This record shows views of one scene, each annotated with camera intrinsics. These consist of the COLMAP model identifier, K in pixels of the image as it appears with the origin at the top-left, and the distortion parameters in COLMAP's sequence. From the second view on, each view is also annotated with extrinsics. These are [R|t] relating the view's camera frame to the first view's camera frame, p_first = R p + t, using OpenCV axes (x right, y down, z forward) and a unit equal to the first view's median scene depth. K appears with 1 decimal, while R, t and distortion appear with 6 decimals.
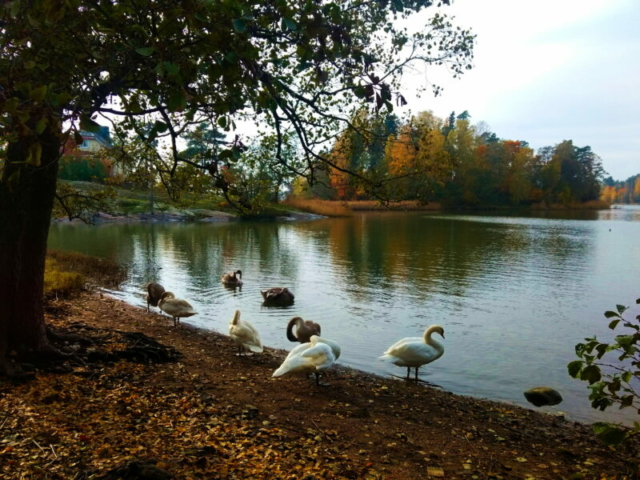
lens RADIAL K [[493.2, 0, 321.2], [0, 493.2, 239.1], [0, 0, 1]] dist [0.035099, 0.006389]
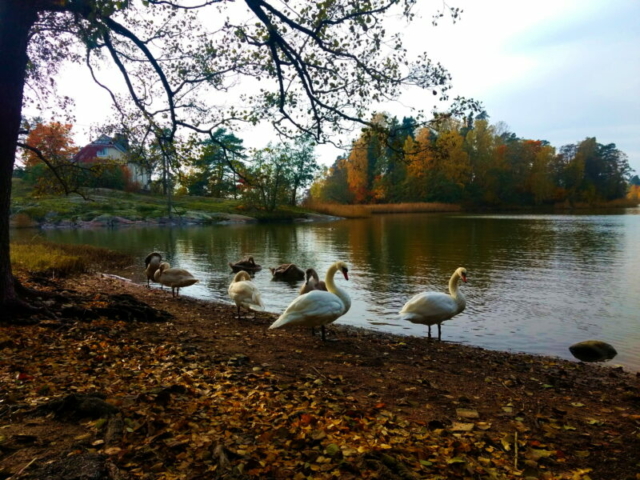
lens RADIAL K [[493.2, 0, 320.7], [0, 493.2, 239.8], [0, 0, 1]] dist [0.035099, 0.006389]
pose [[0.998920, -0.022769, -0.040512, 0.017848], [0.022289, 0.999676, -0.012267, 0.090179], [0.040778, 0.011351, 0.999104, 0.097056]]
